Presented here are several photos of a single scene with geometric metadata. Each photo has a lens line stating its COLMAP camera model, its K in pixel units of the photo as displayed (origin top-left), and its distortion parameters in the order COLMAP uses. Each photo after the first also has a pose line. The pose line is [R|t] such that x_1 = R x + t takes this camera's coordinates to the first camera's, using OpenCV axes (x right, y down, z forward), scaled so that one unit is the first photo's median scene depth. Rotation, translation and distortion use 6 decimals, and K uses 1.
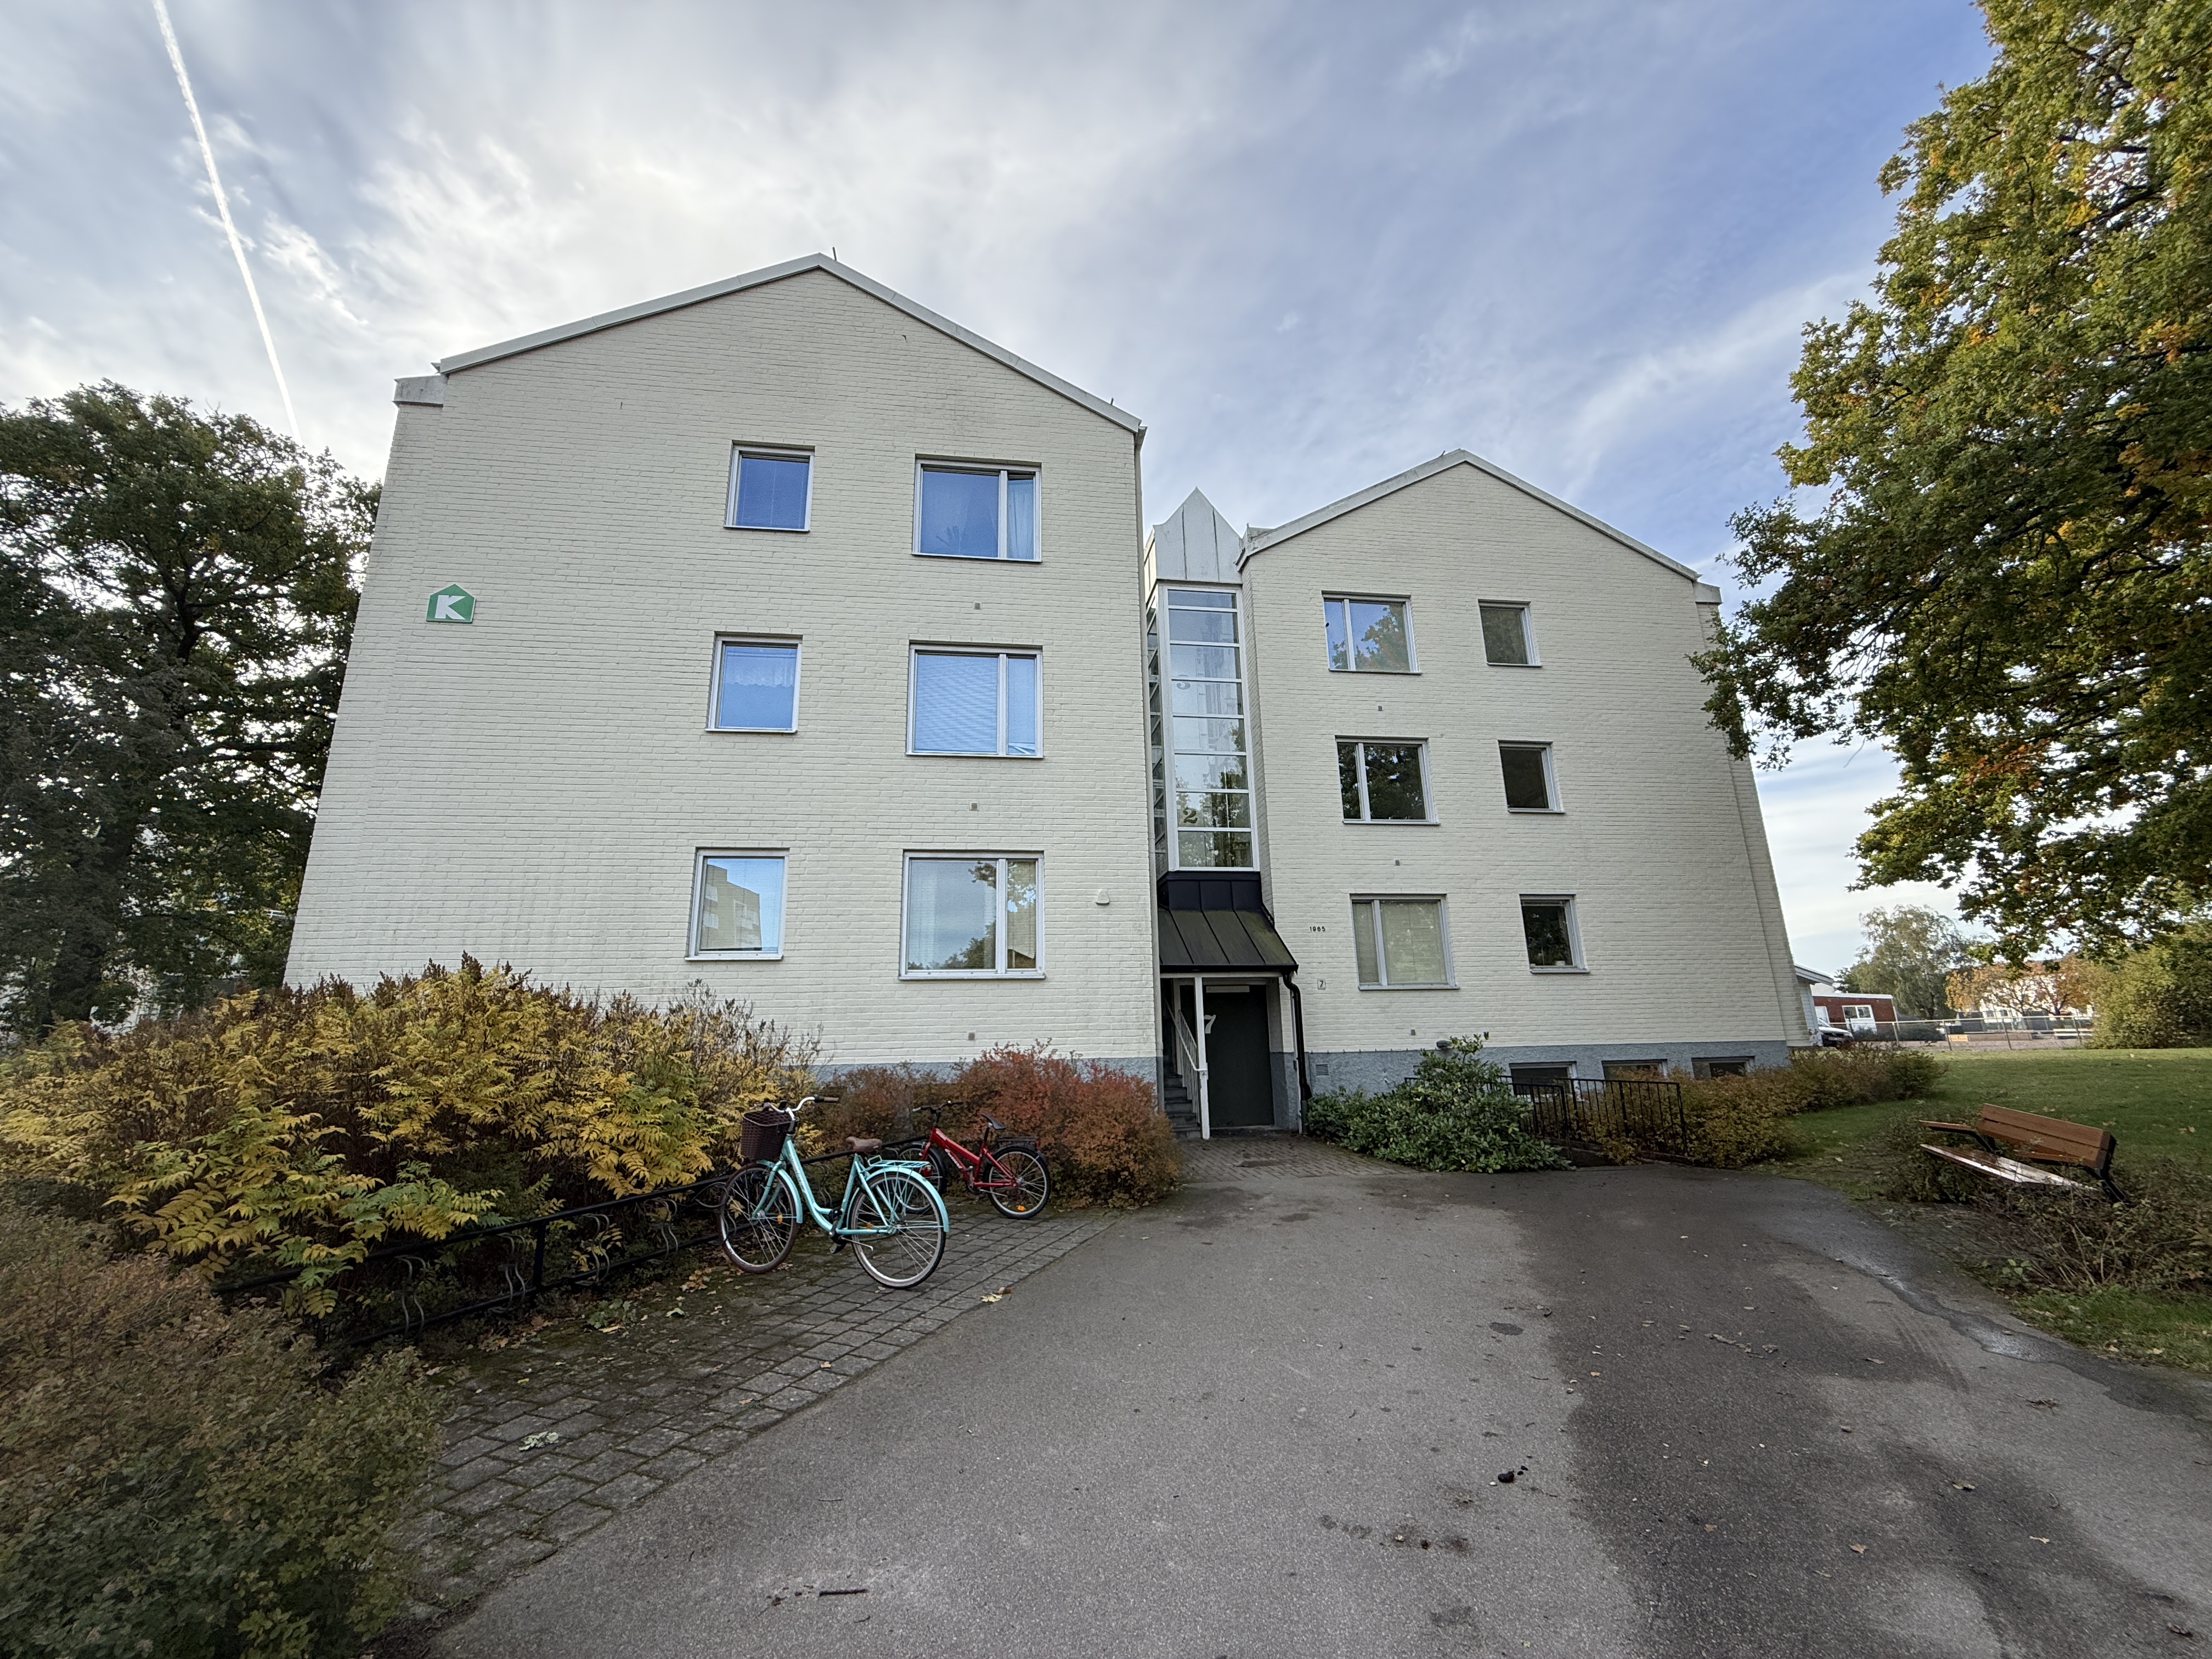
lens RADIAL K [[939.8, 0, 1106.0], [0, 939.8, 829.5], [0, 0, 1]] dist [0.008161, 0.000460]
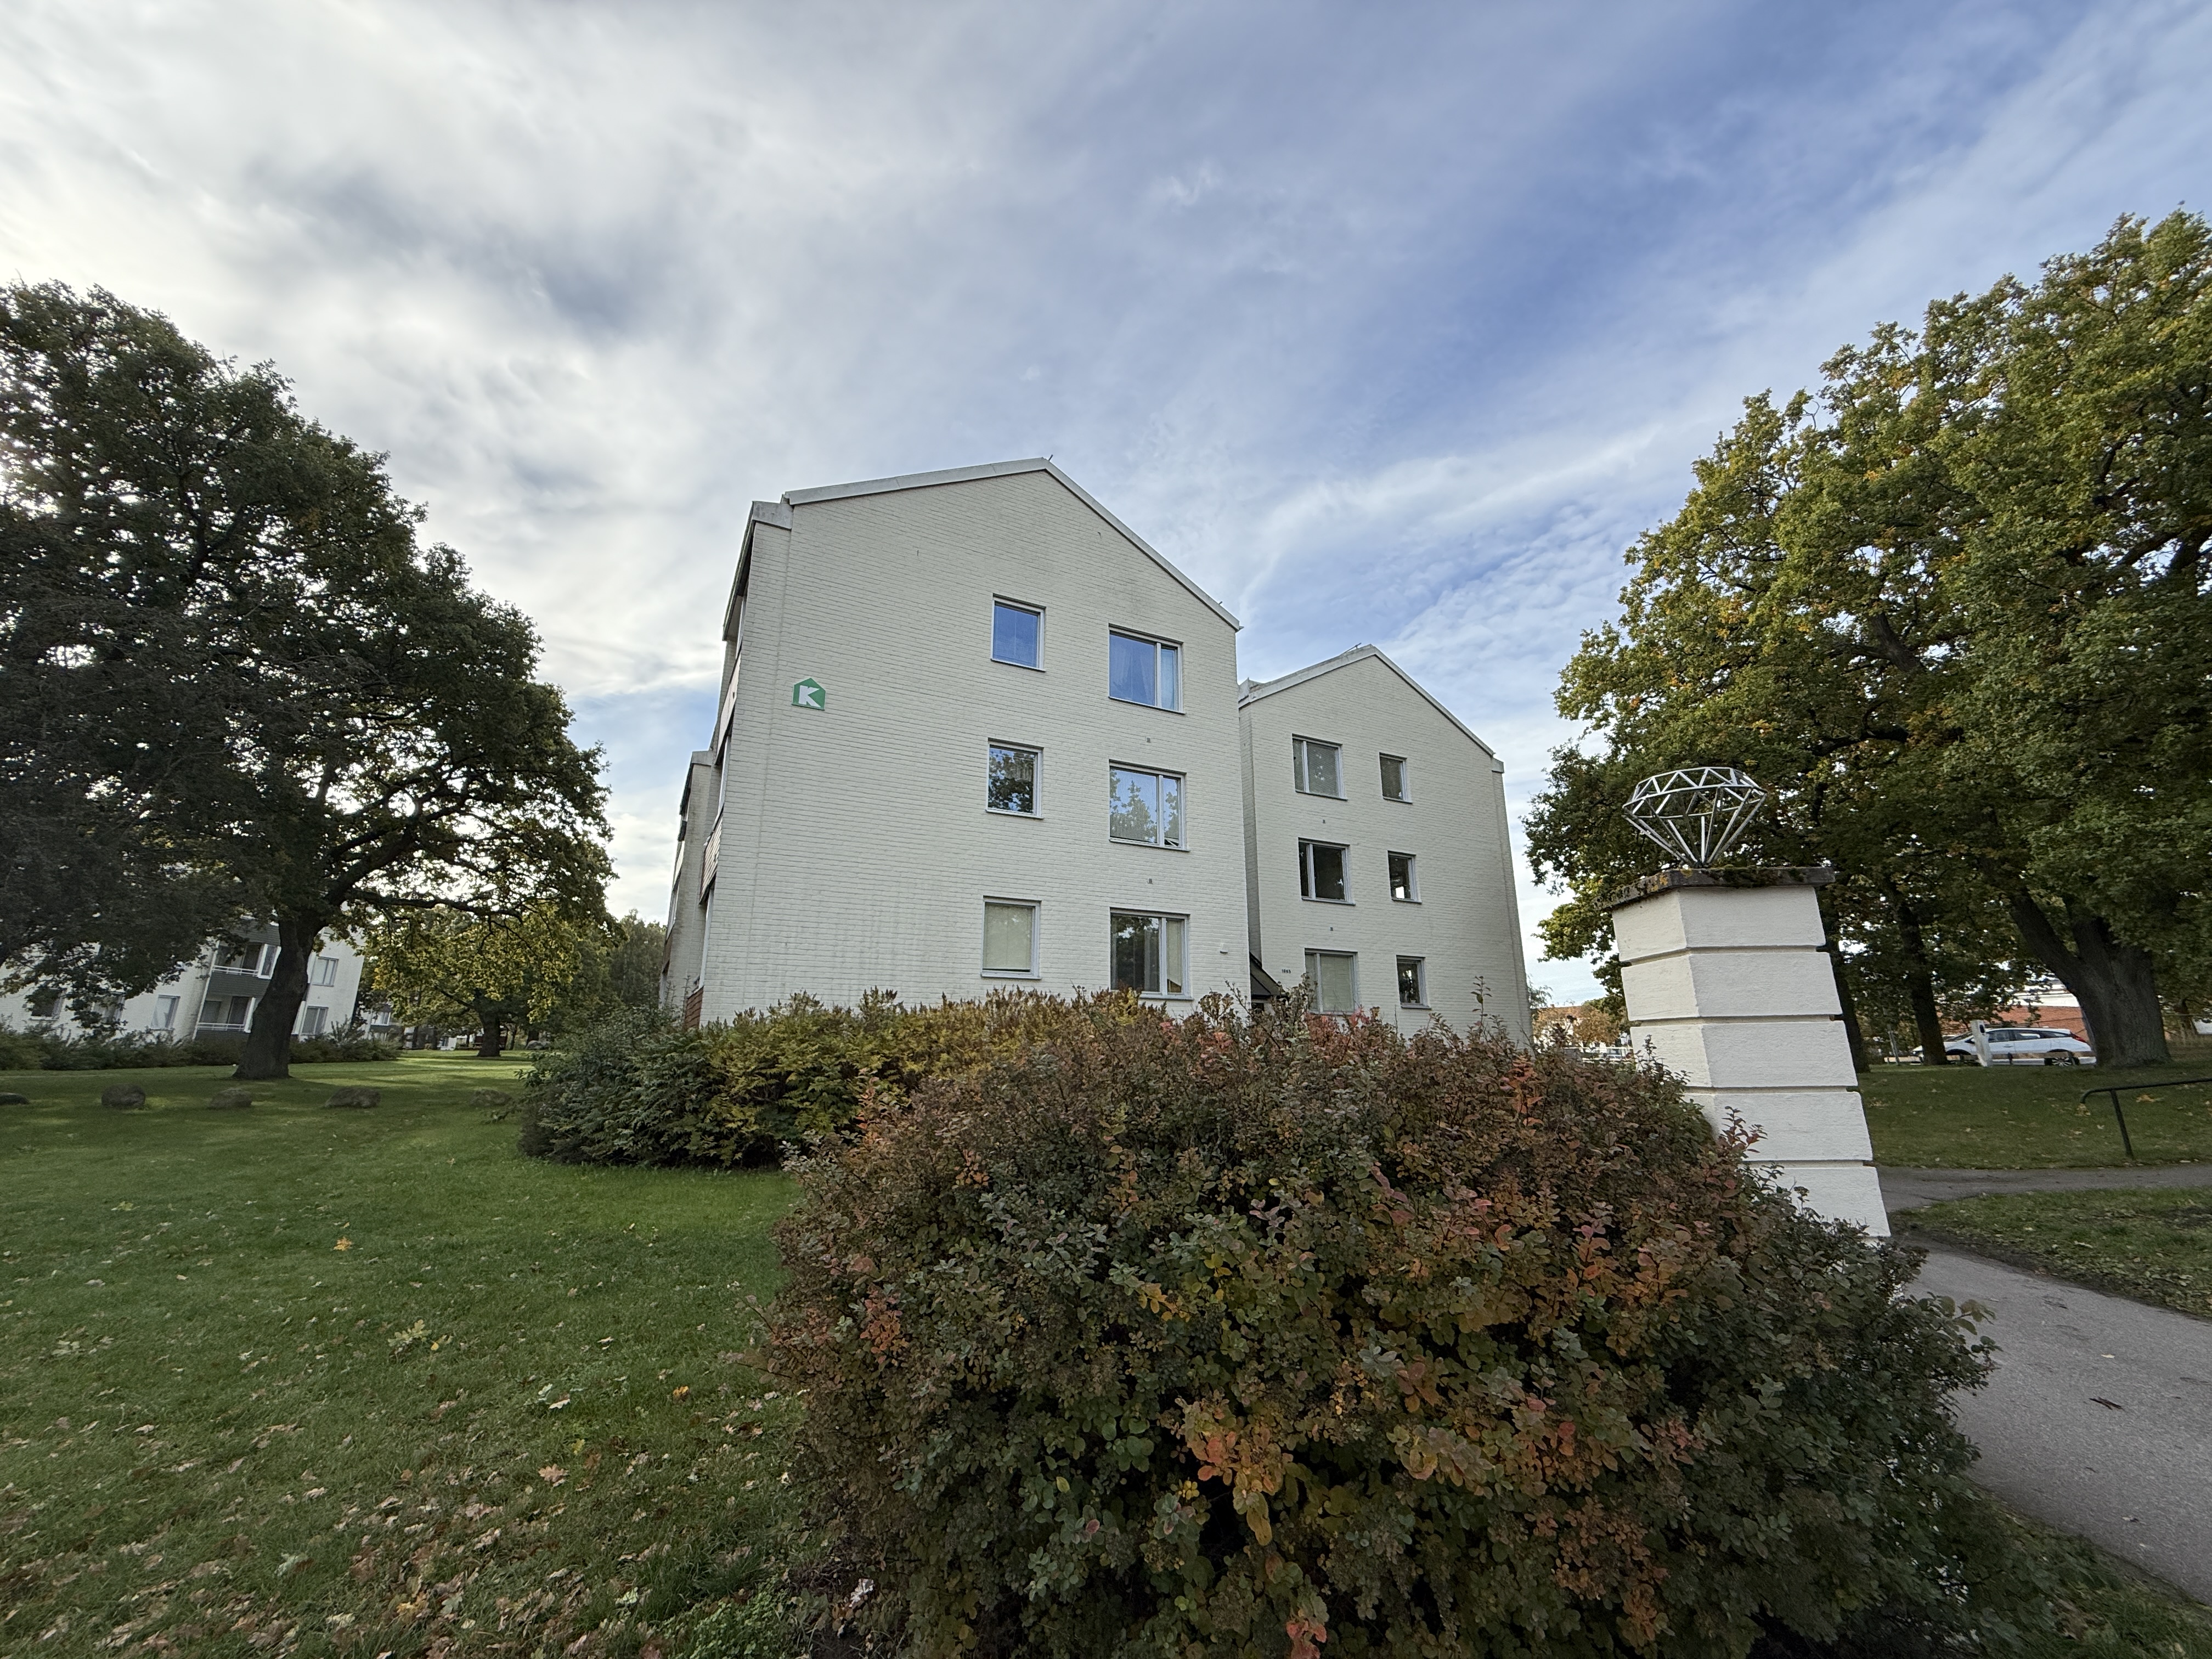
lens RADIAL K [[902.0, 0, 1117.5], [0, 902.0, 817.5], [0, 0, 1]] dist [-0.000899, -0.000174]
pose [[0.939467, 0.117046, 0.322029, -0.578627], [-0.111587, 0.993123, -0.035428, -0.060860], [-0.323961, -0.002651, 0.946067, -0.279920]]
